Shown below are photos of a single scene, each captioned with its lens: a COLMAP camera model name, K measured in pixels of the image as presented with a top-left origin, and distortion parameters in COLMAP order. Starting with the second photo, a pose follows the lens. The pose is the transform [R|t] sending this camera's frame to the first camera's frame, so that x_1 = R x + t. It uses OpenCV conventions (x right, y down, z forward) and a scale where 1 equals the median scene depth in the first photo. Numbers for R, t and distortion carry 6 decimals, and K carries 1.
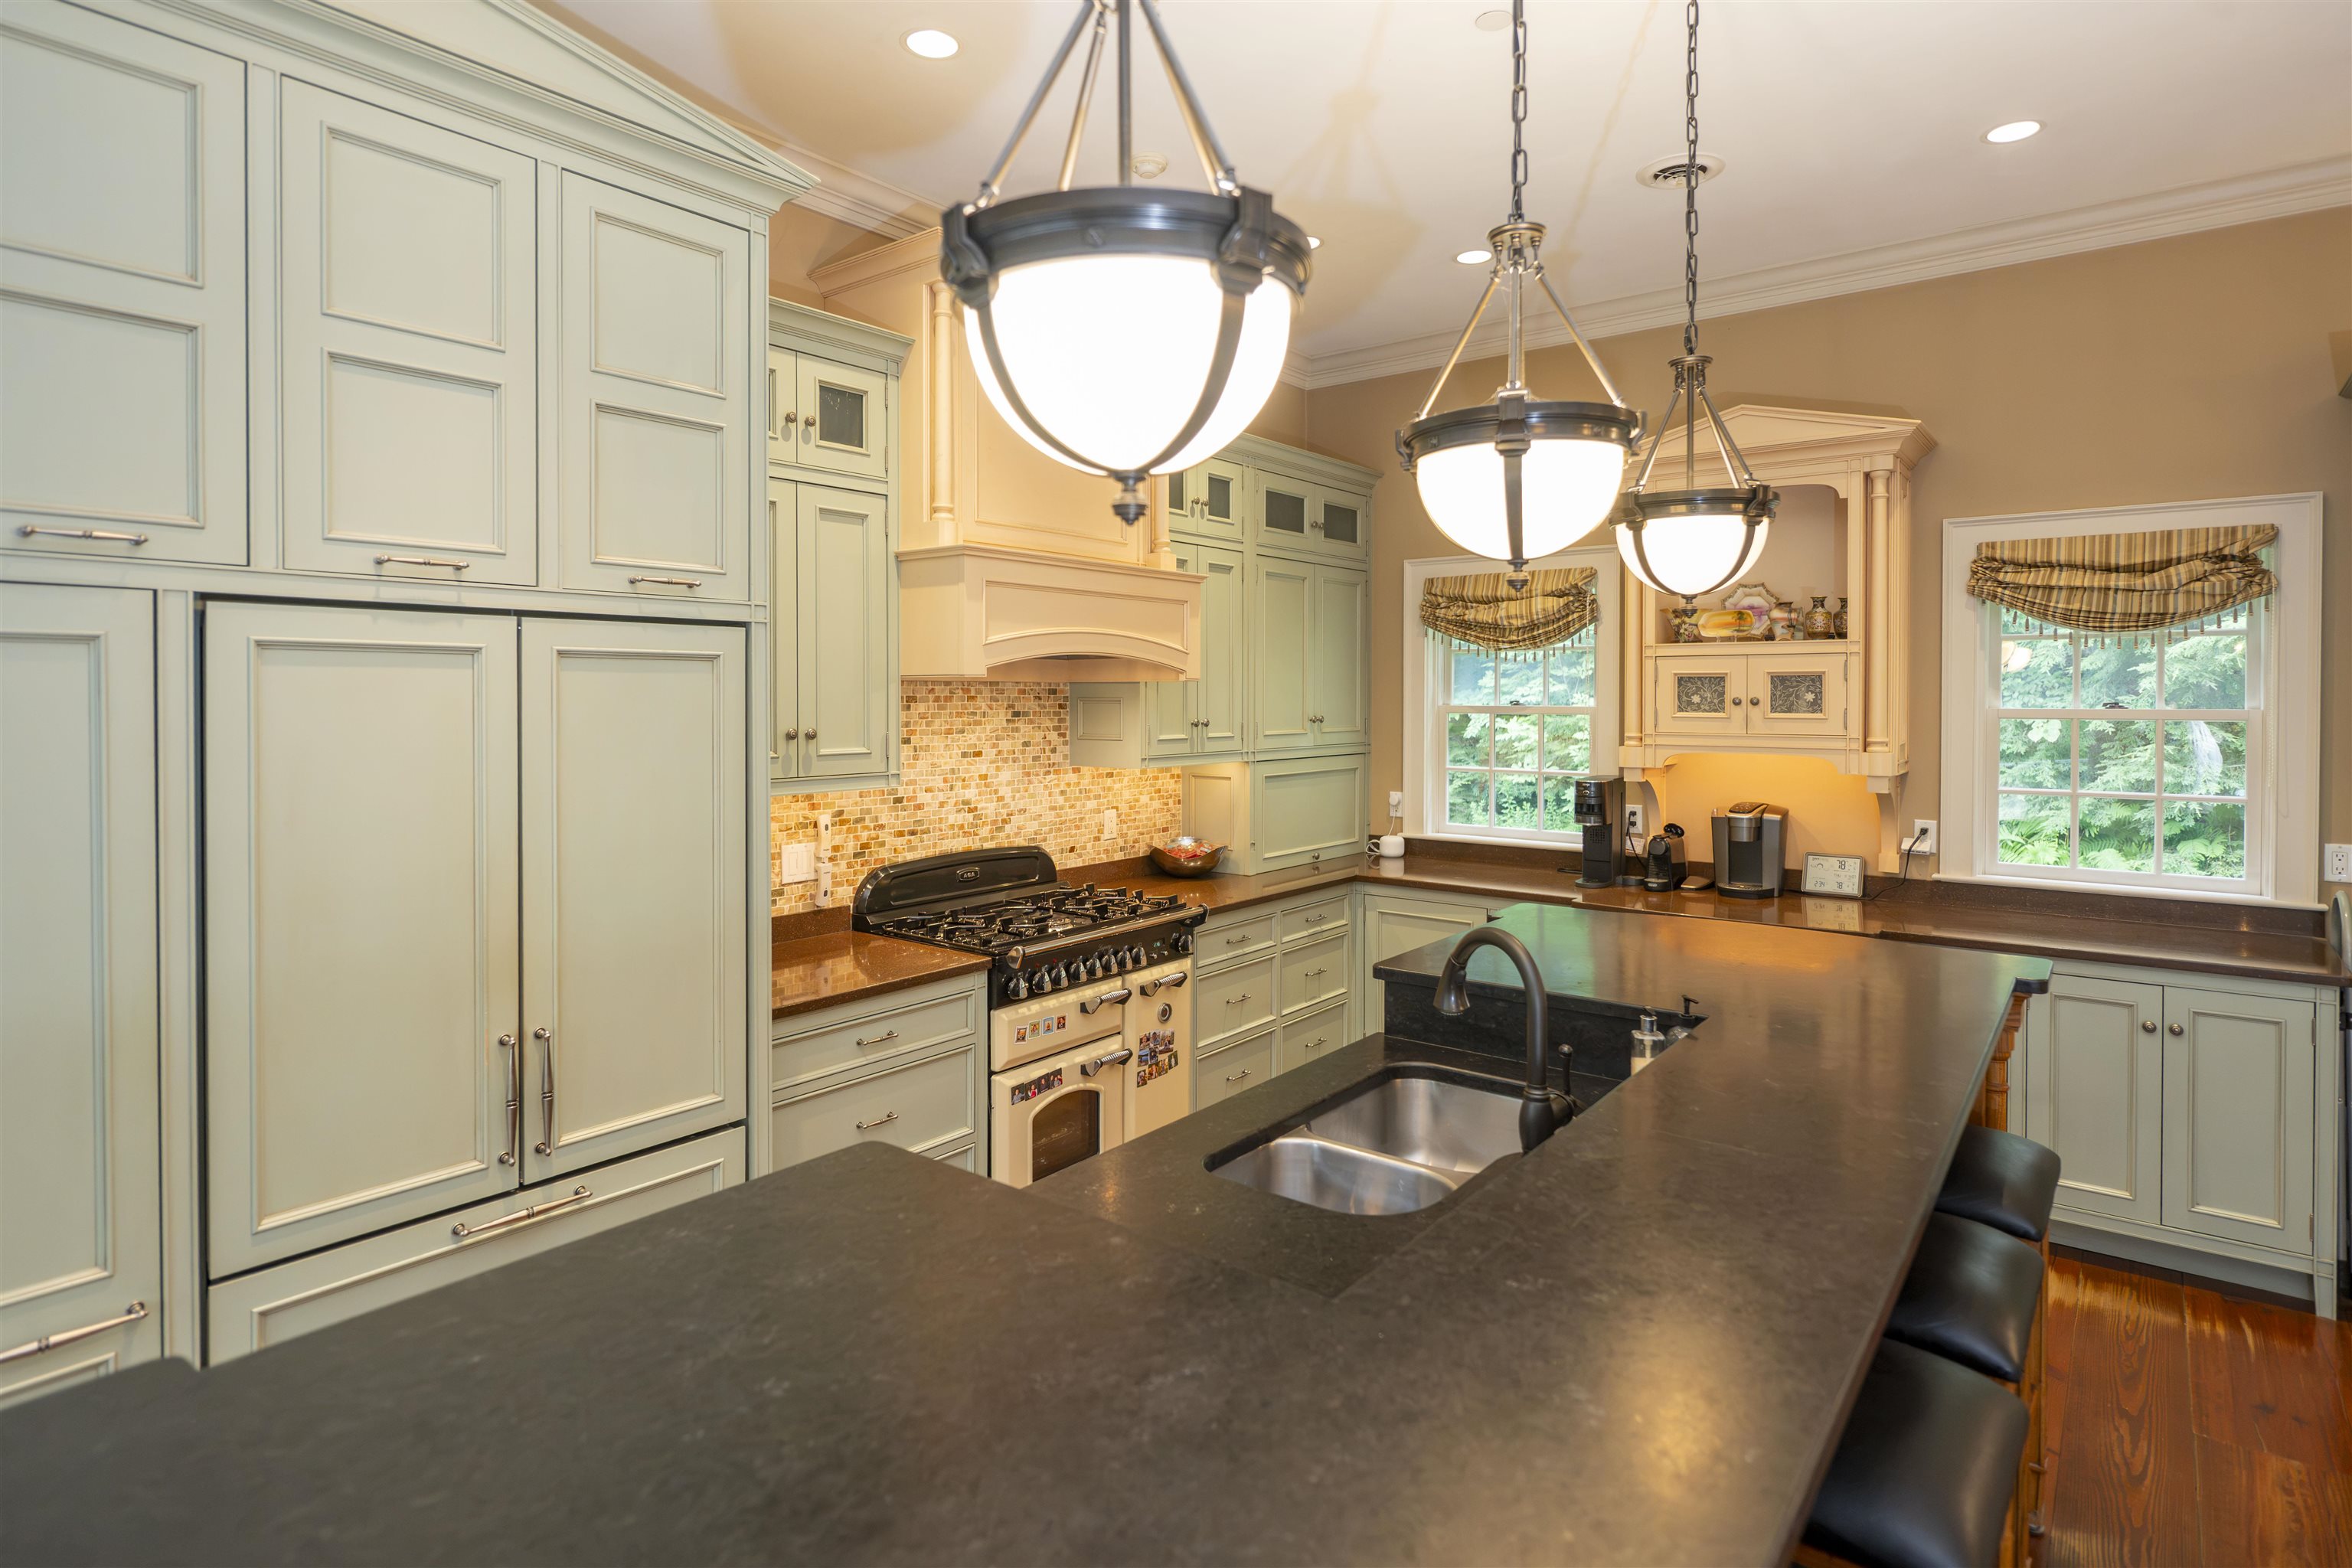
lens RADIAL K [[1254.9, 0, 1182.4], [0, 1254.9, 717.9], [0, 0, 1]] dist [-0.002054, 0.001749]
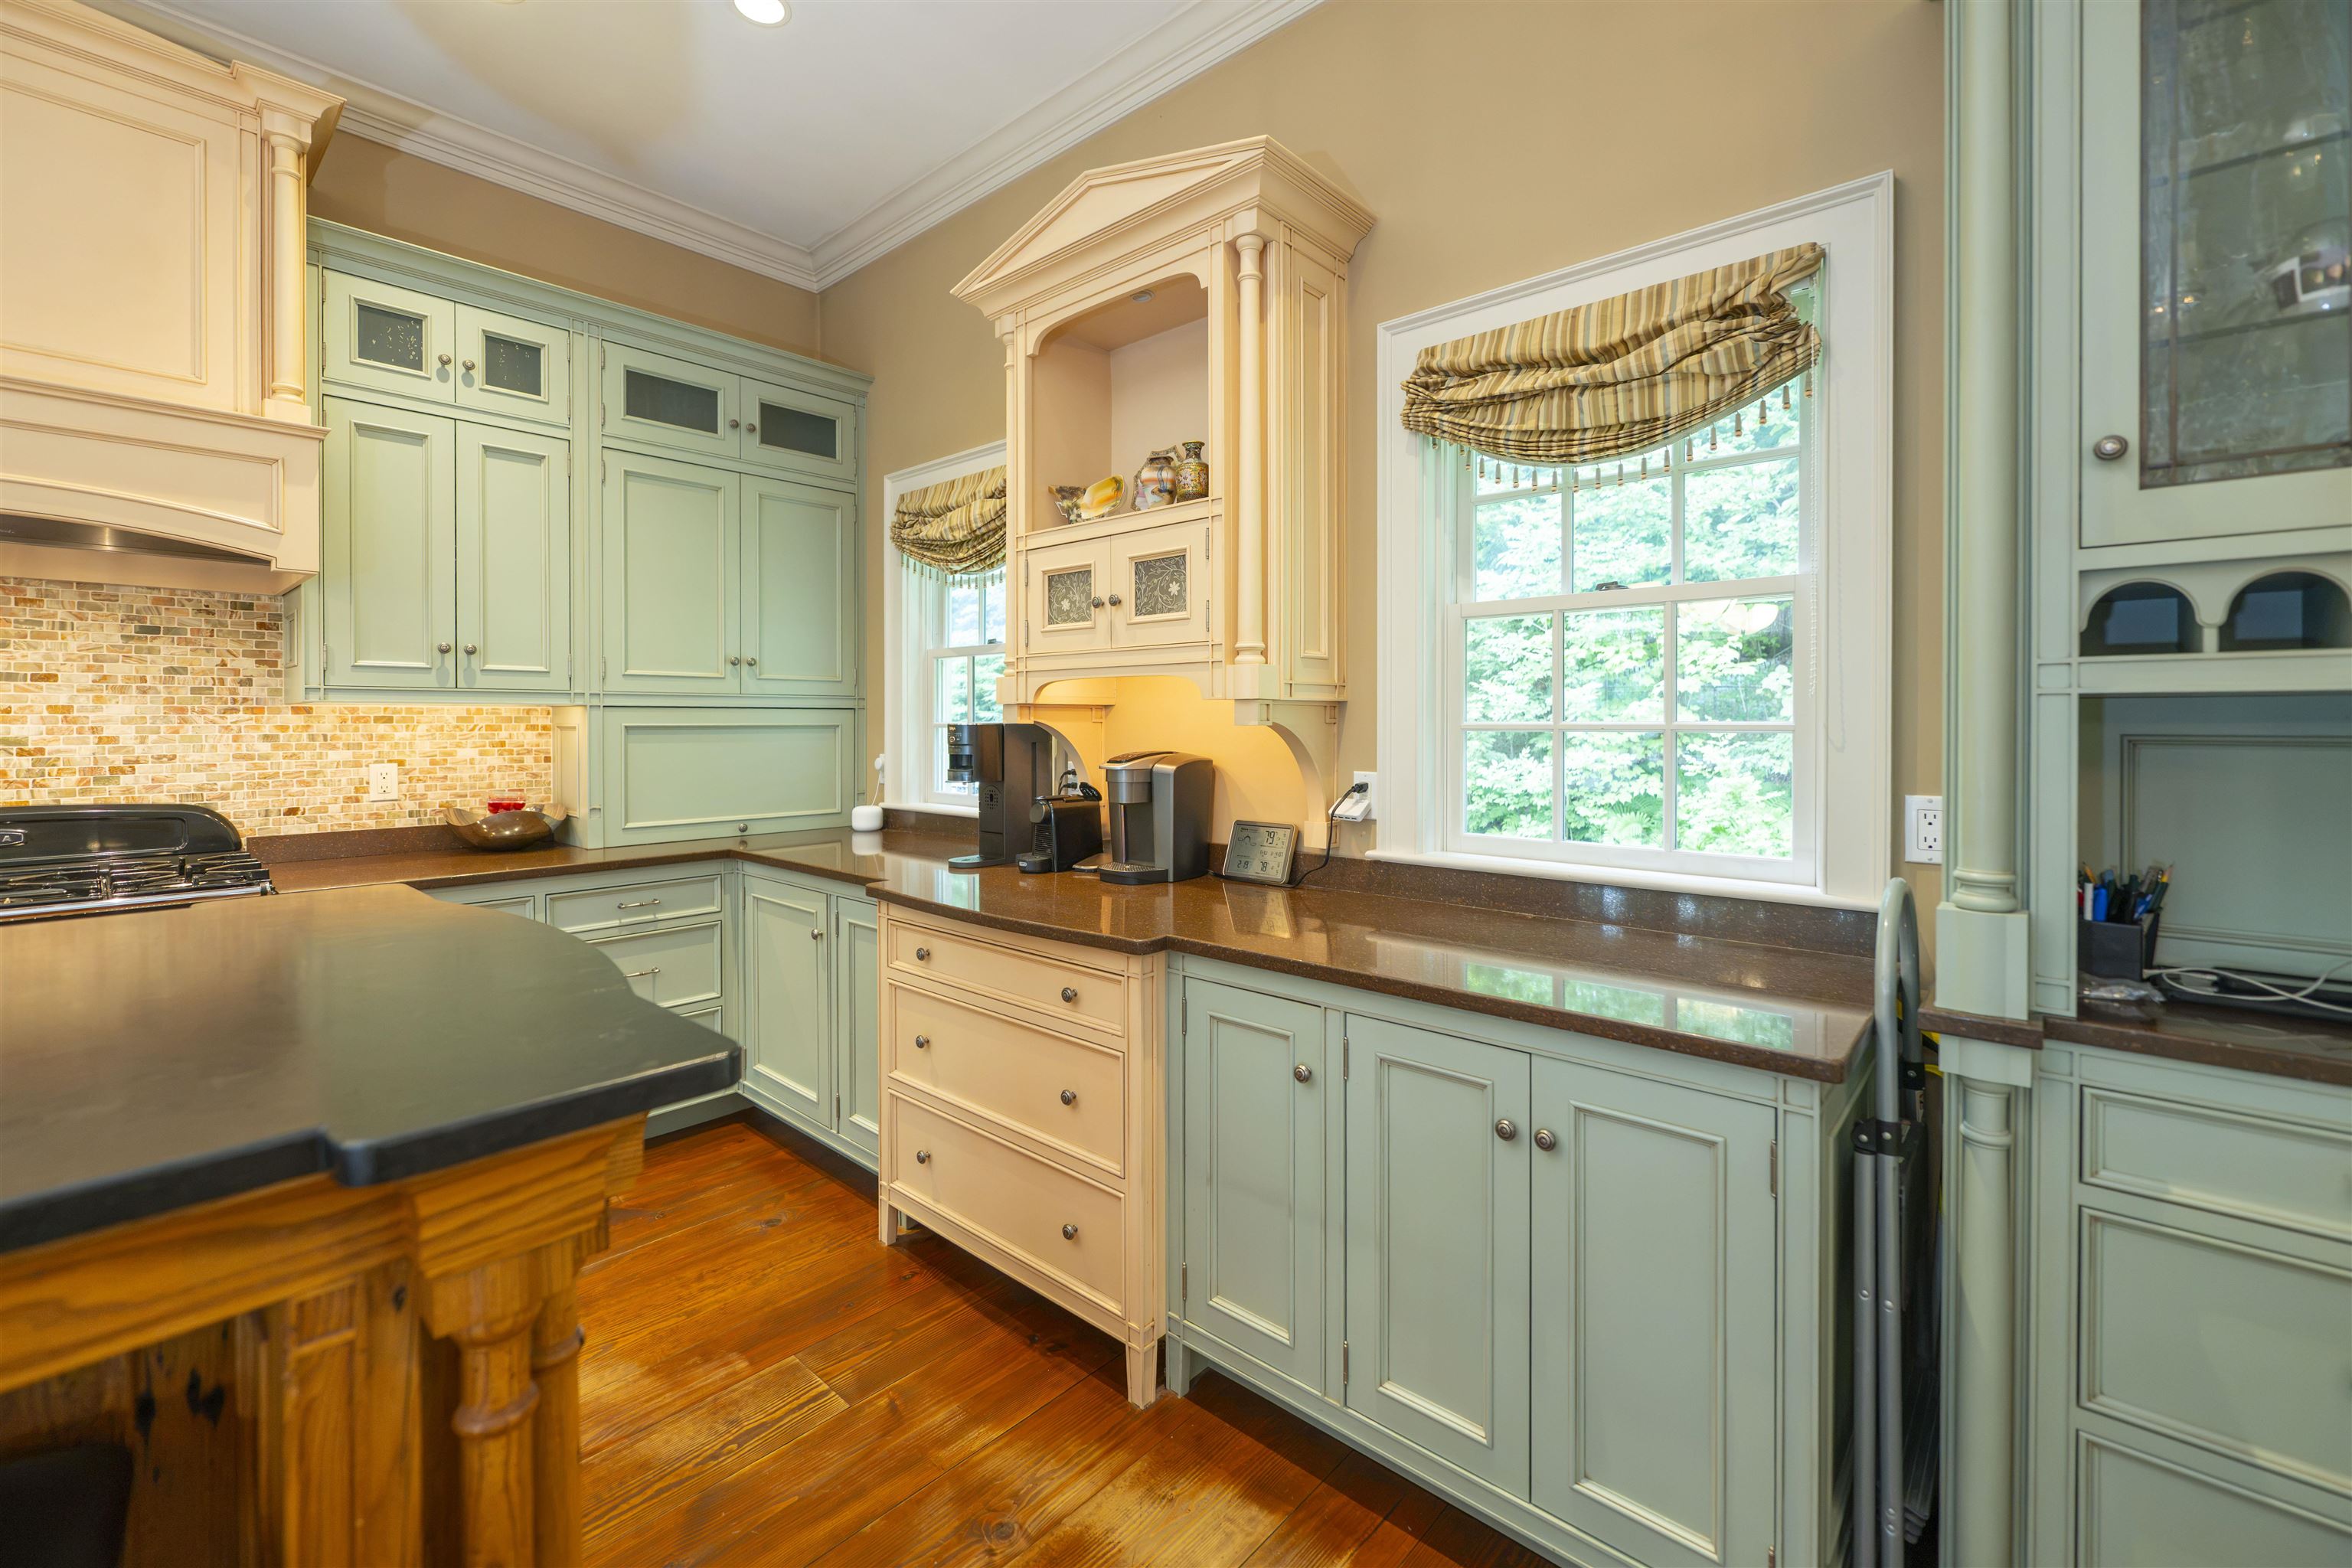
lens RADIAL K [[990.8, 0, 1165.7], [0, 990.8, 735.6], [0, 0, 1]] dist [-0.001578, -0.000269]
pose [[0.996945, -0.001589, -0.078087, 0.528787], [0.001143, 0.999983, -0.005751, 0.065377], [0.078095, 0.005644, 0.996930, 0.455786]]
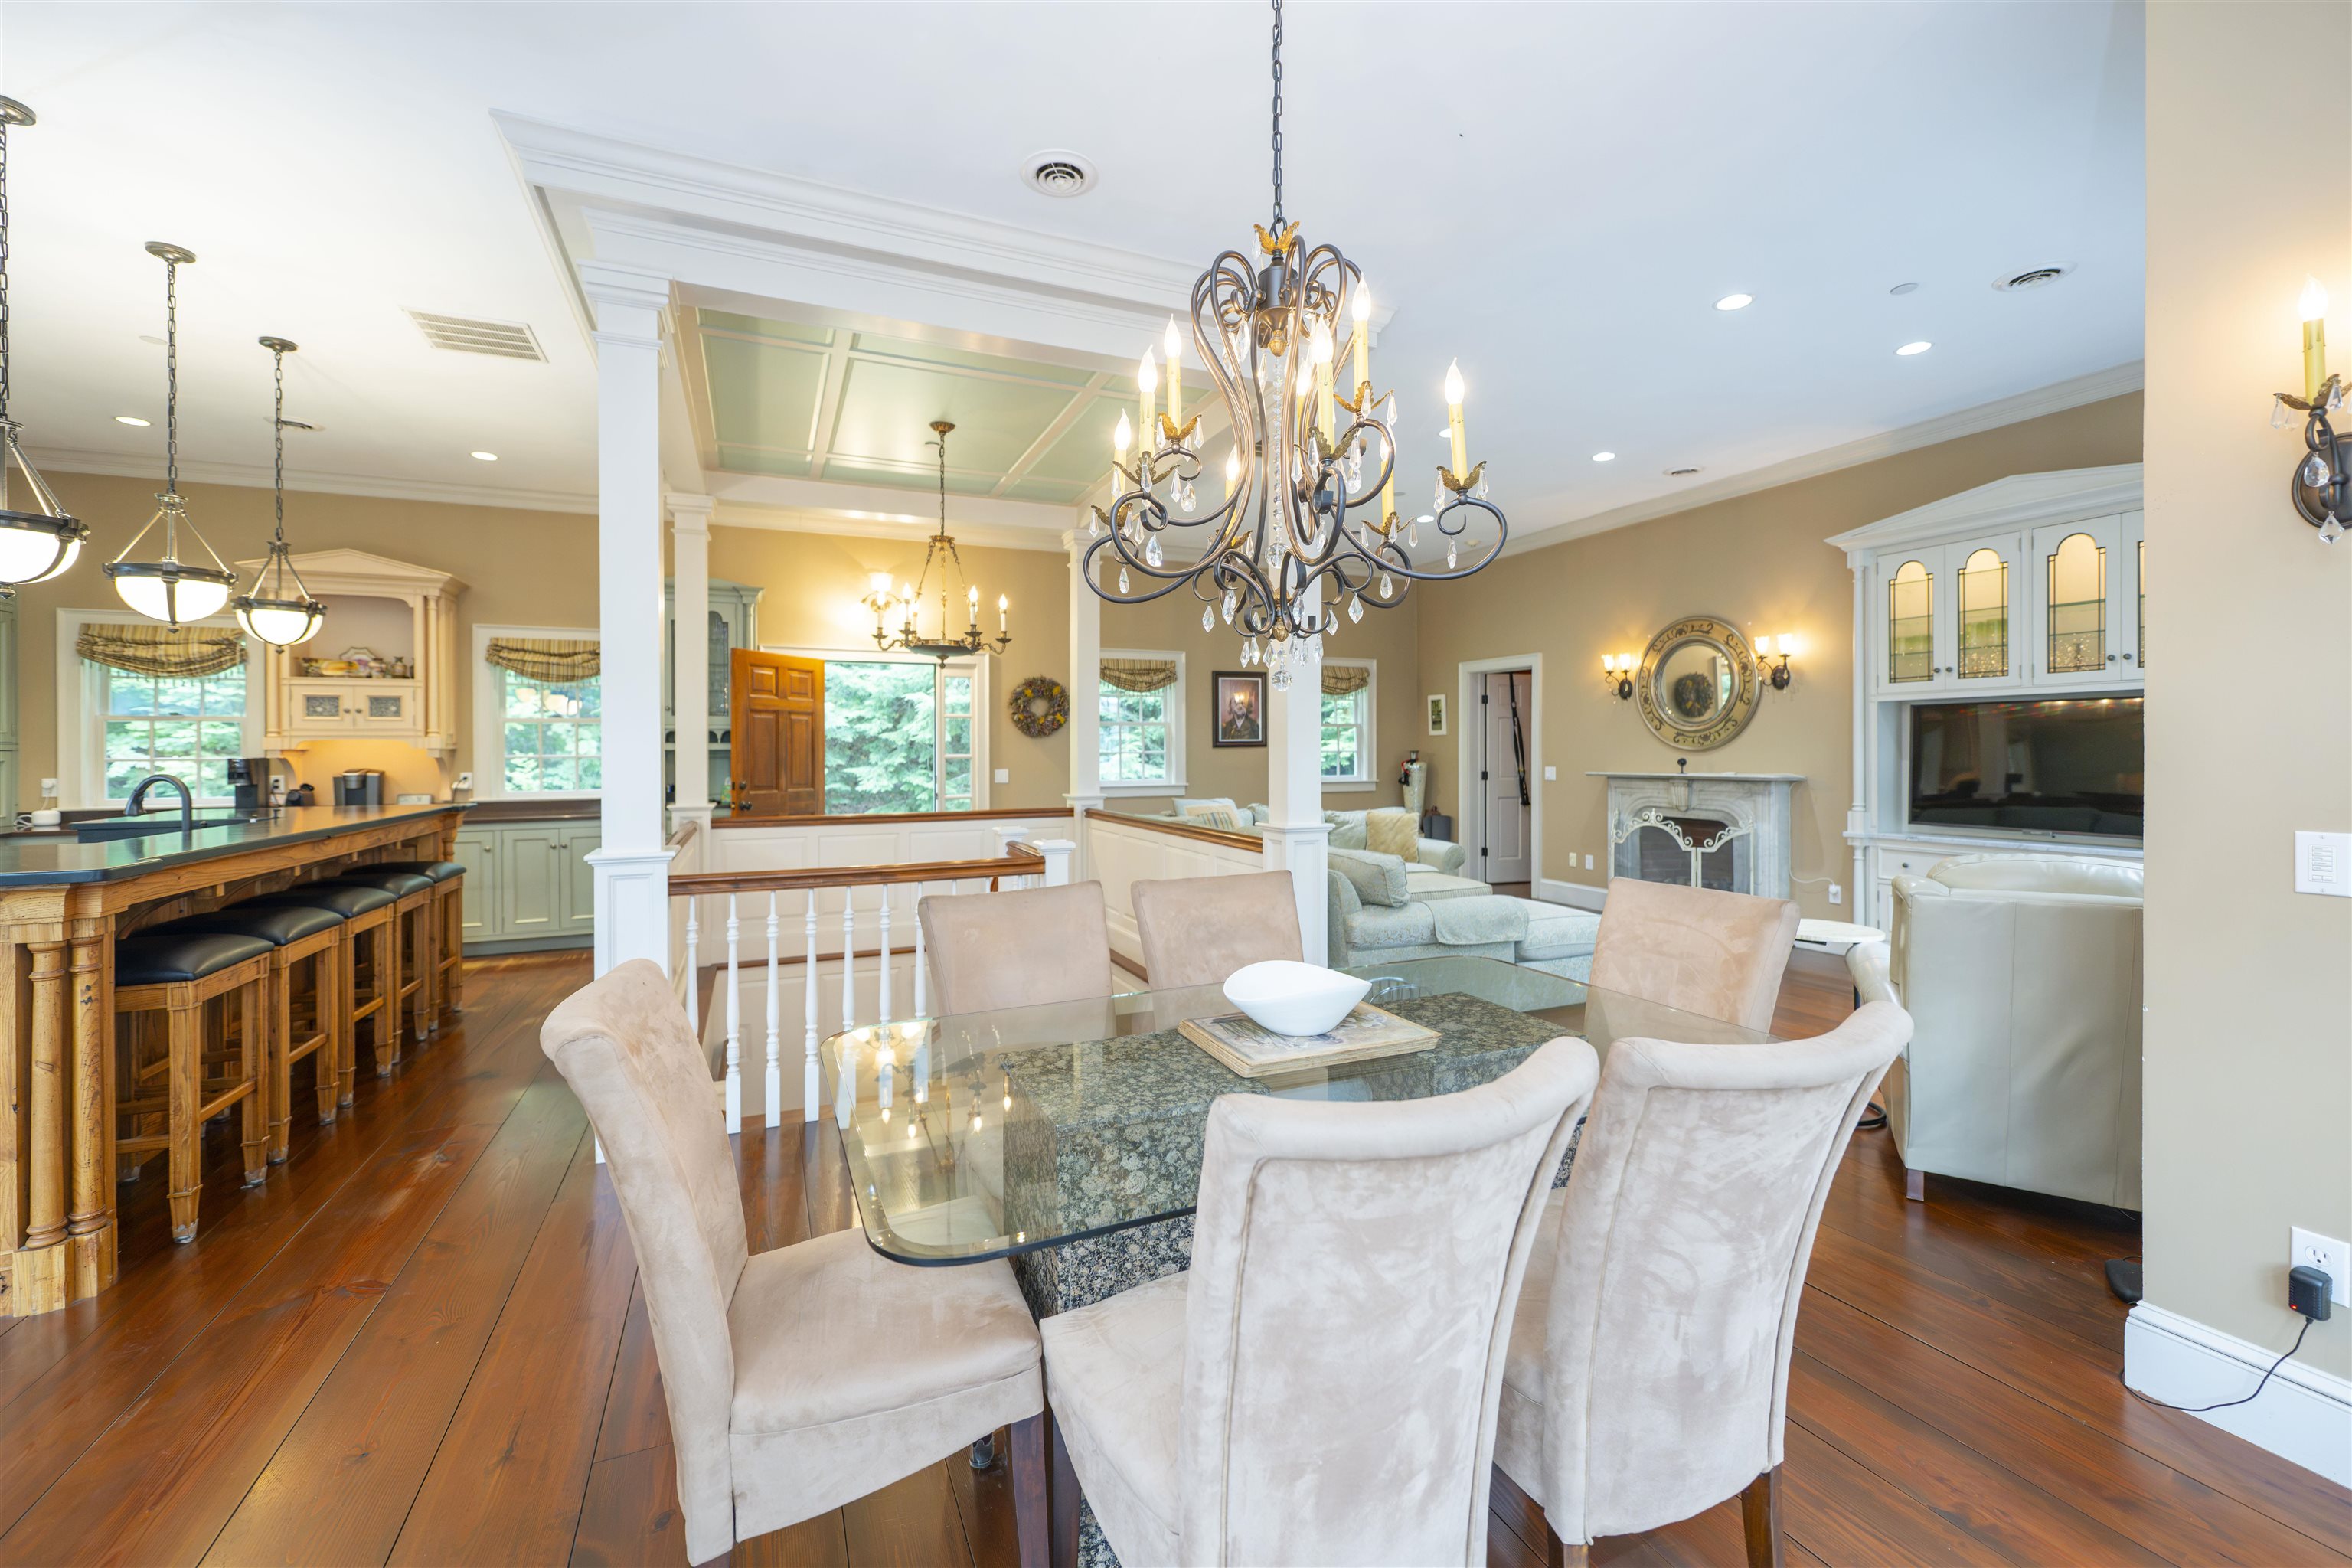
lens RADIAL K [[936.2, 0, 1178.1], [0, 936.2, 749.0], [0, 0, 1]] dist [0.000835, 0.000310]
pose [[0.472563, -0.002878, 0.881292, -0.187840], [0.023347, 0.999685, -0.009254, 0.083958], [-0.880987, 0.024949, 0.472481, -0.709071]]
